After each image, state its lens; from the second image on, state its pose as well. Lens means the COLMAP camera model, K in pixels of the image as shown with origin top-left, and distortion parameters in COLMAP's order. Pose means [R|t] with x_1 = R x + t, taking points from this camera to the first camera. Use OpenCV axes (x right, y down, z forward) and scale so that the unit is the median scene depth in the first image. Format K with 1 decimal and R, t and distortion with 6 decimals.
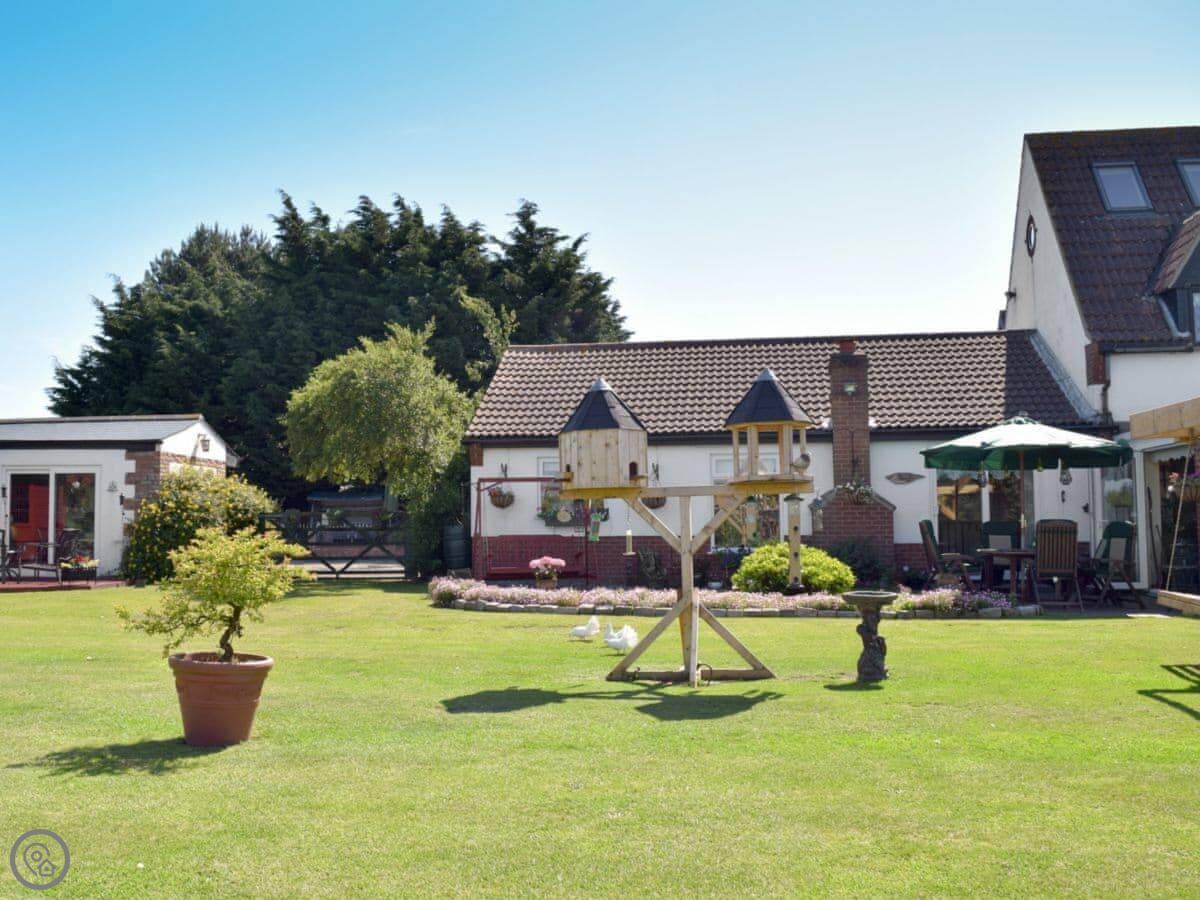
lens RADIAL K [[1421.2, 0, 600.0], [0, 1421.2, 450.0], [0, 0, 1]] dist [-0.075049, 0.006731]
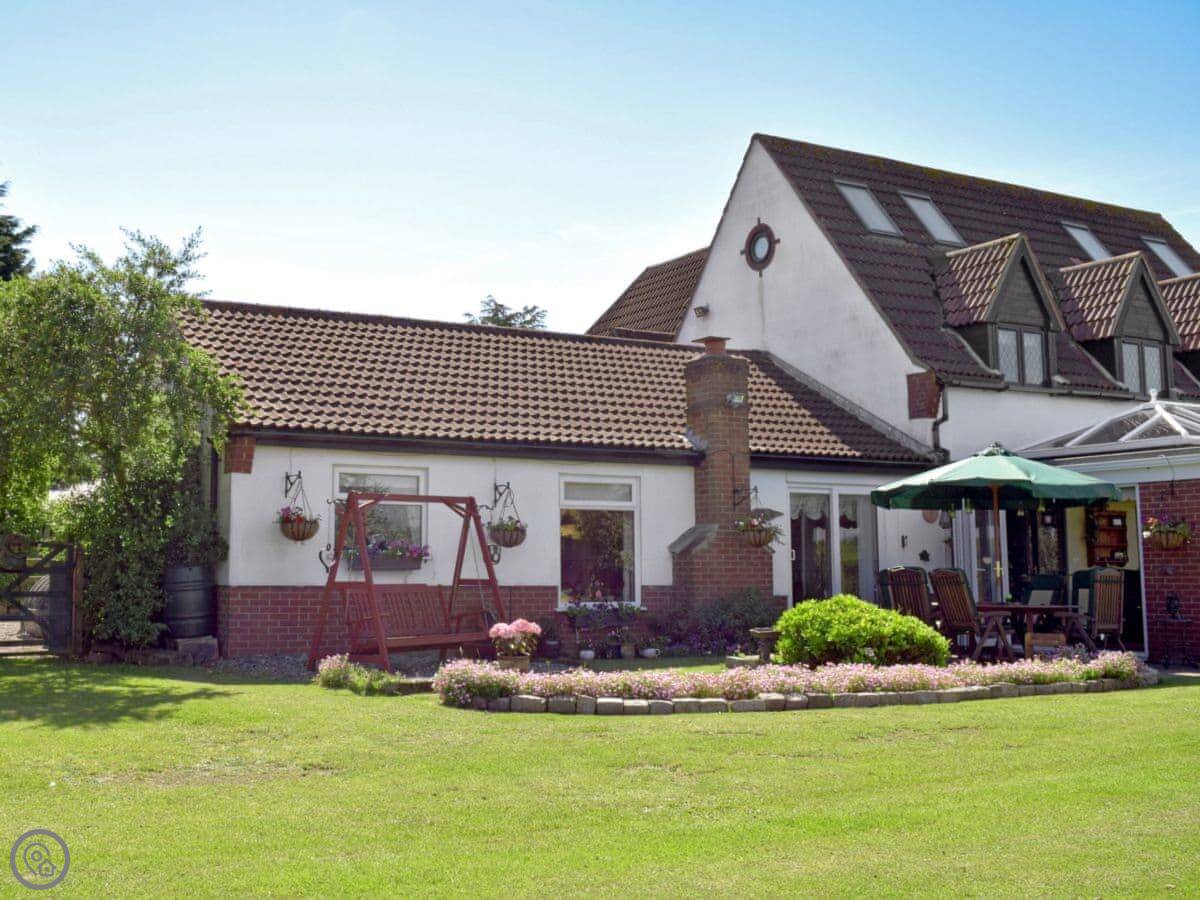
lens RADIAL K [[1421.2, 0, 600.0], [0, 1421.2, 450.0], [0, 0, 1]] dist [-0.075049, 0.006731]
pose [[0.756461, 0.060162, 0.651267, -0.400192], [-0.041235, 0.998166, -0.044312, 0.023169], [-0.652738, 0.006665, 0.757554, 0.448294]]
